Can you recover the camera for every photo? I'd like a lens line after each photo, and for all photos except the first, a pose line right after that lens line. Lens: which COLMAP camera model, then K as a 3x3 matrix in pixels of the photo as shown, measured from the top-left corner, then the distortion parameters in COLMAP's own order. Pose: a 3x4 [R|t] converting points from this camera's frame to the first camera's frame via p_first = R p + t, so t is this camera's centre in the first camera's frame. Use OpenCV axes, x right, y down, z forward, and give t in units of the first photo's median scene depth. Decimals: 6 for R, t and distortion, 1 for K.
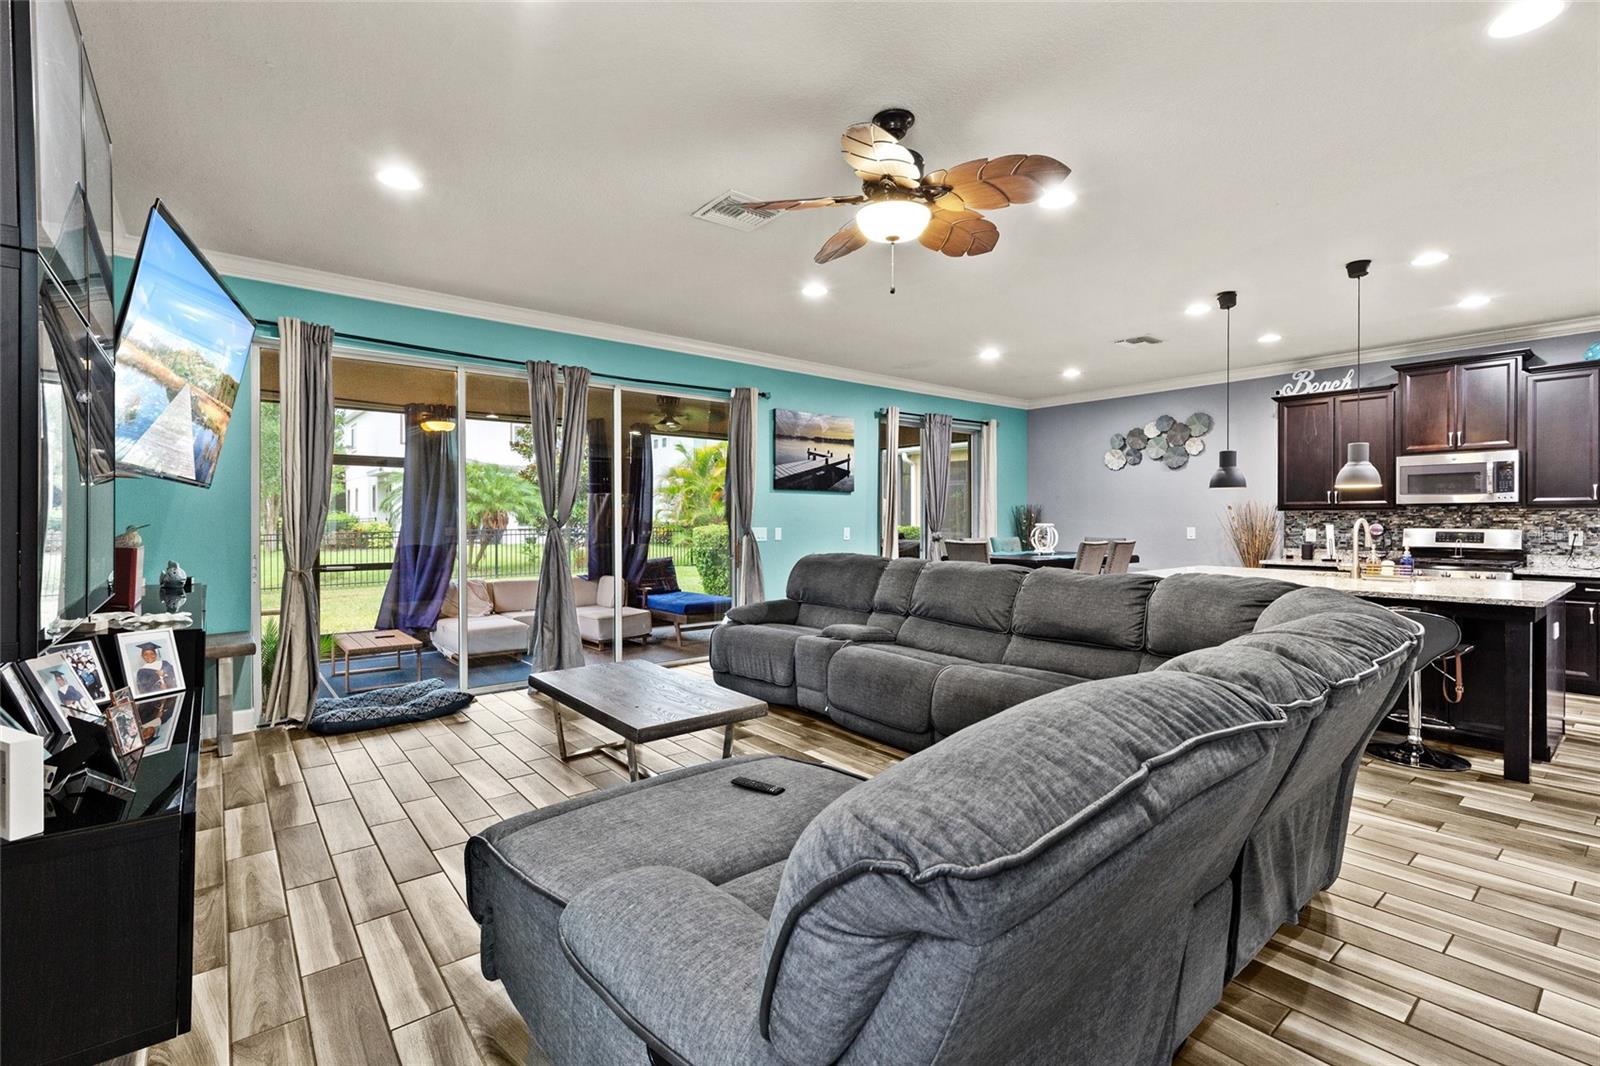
lens RADIAL K [[723.1, 0, 802.4], [0, 723.1, 522.6], [0, 0, 1]] dist [0.005536, -0.002108]
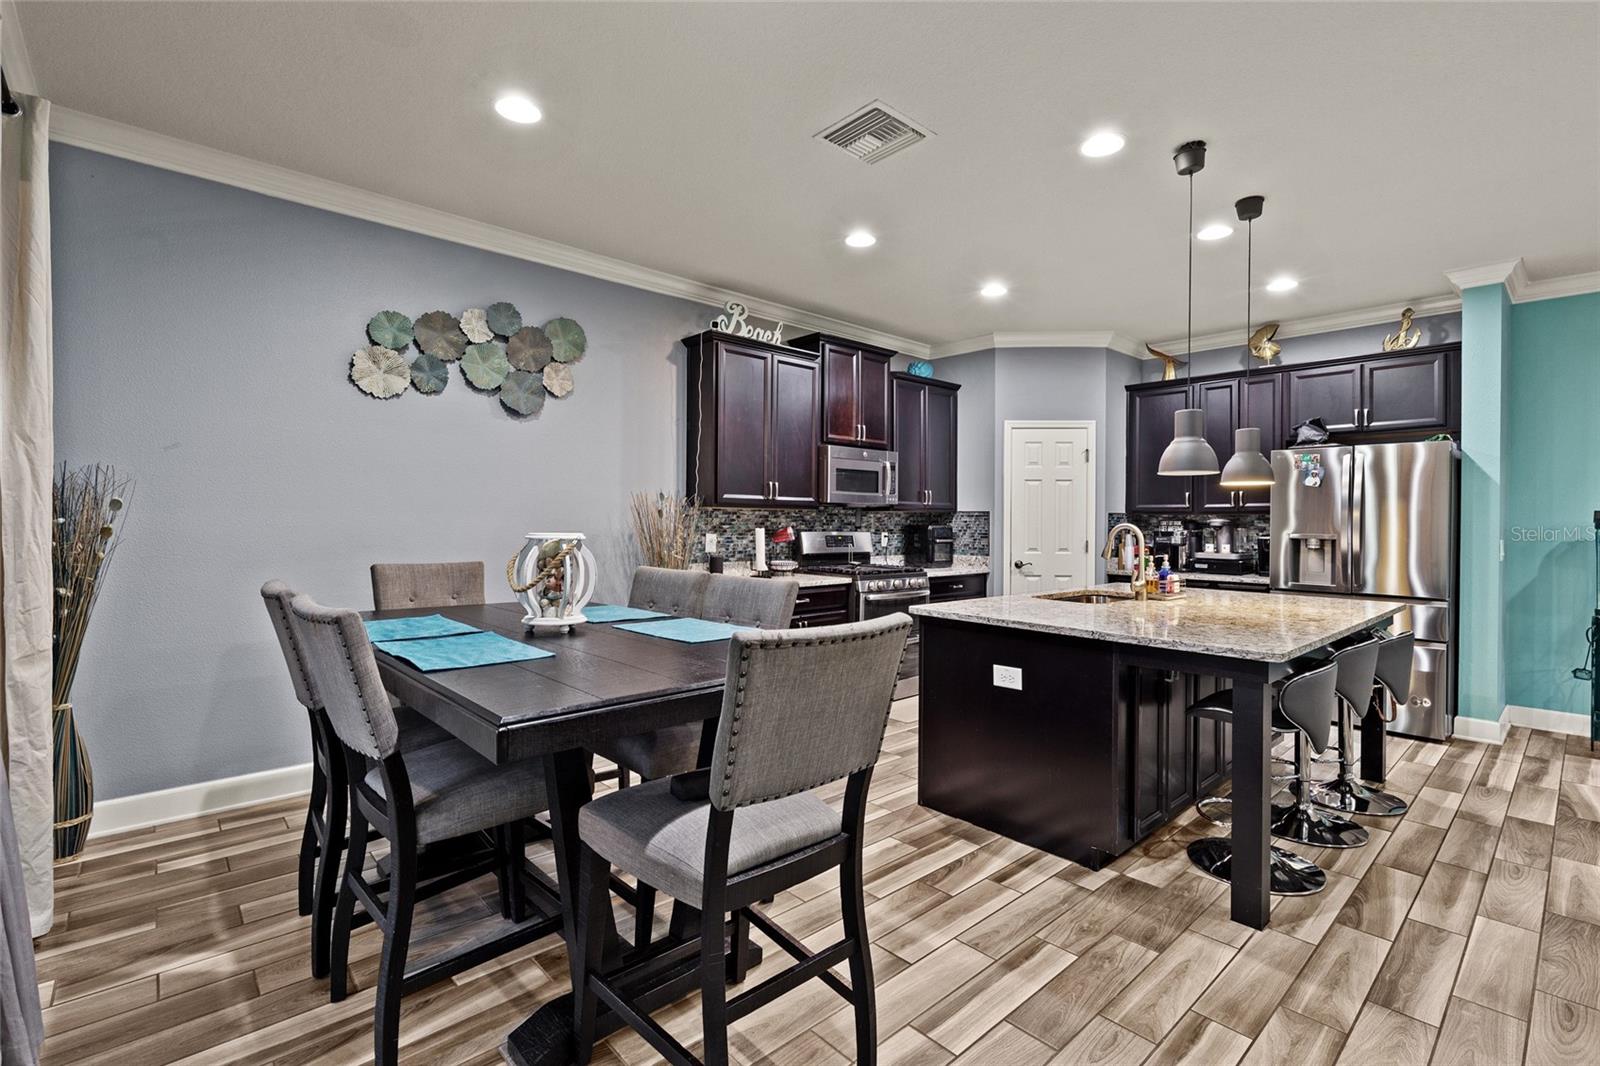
lens RADIAL K [[723.1, 0, 810.2], [0, 723.1, 520.1], [0, 0, 1]] dist [0.005536, -0.002108]
pose [[-0.061282, 0.000585, 0.998120, 0.005729], [-0.005527, 0.999984, -0.000926, -0.004397], [-0.998105, -0.005573, -0.061278, 0.964779]]
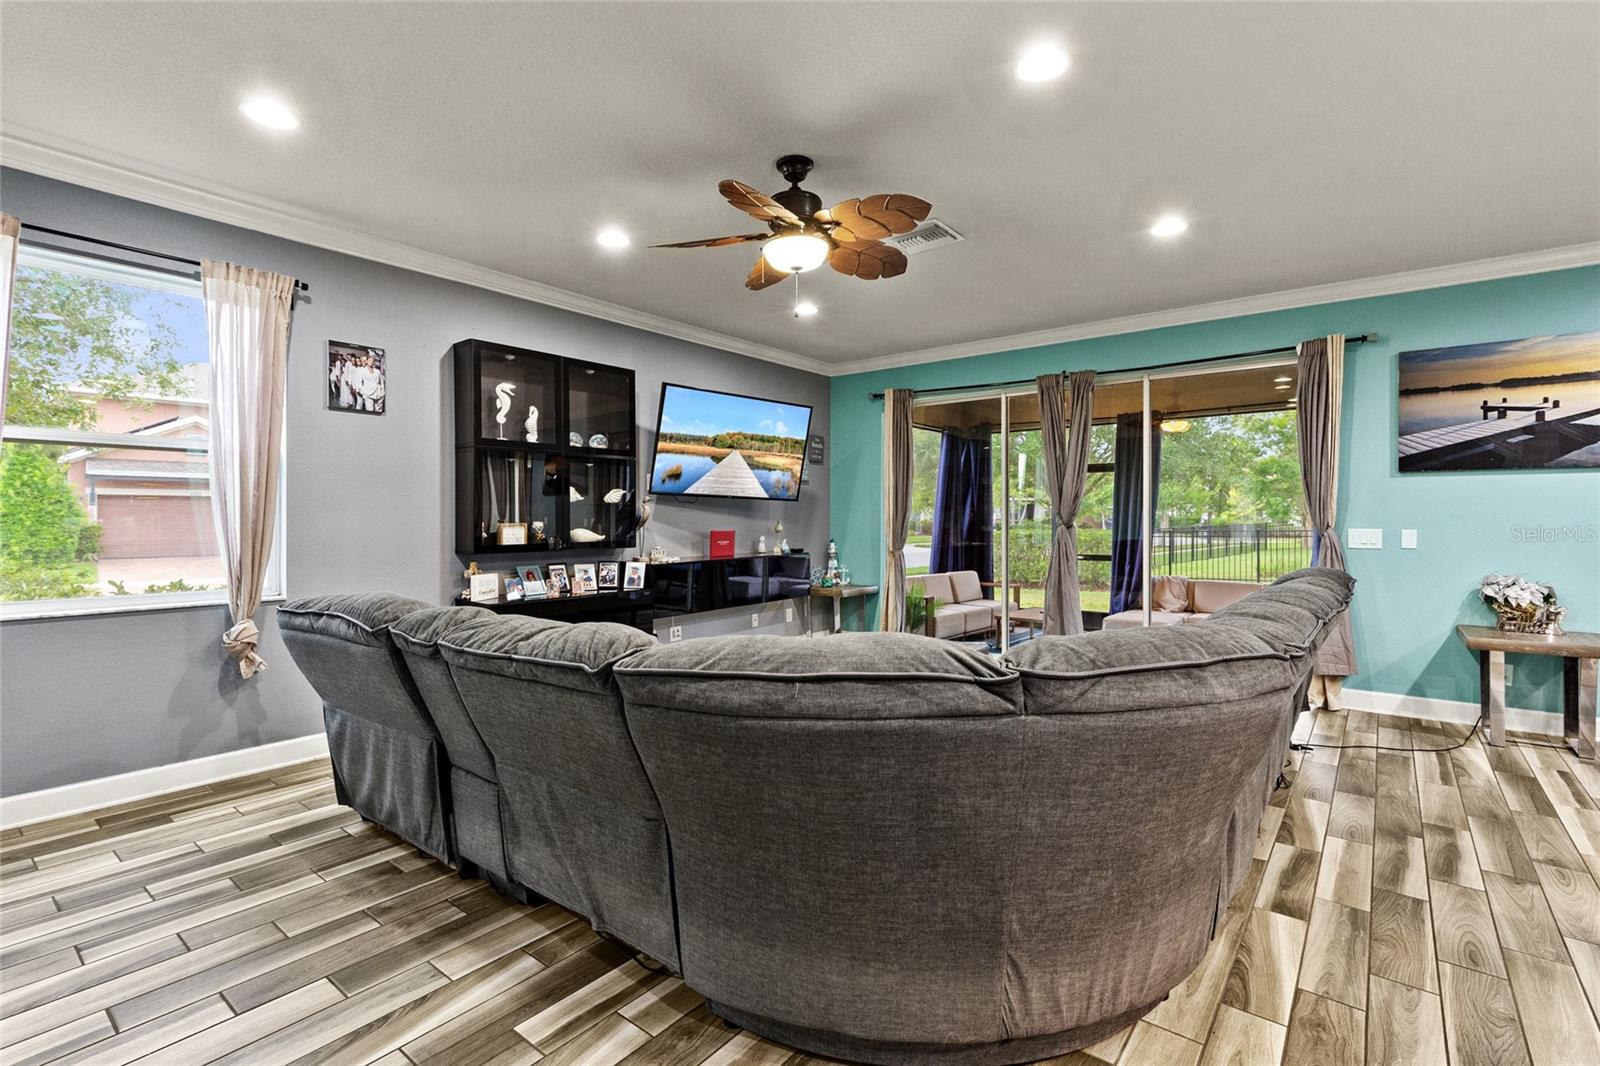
lens RADIAL K [[723.1, 0, 811.9], [0, 723.1, 525.5], [0, 0, 1]] dist [0.005536, -0.002108]
pose [[0.216593, 0.010462, -0.976206, 0.501930], [-0.003223, 0.999945, 0.010001, -0.001391], [0.976257, 0.000980, 0.216615, 0.317772]]
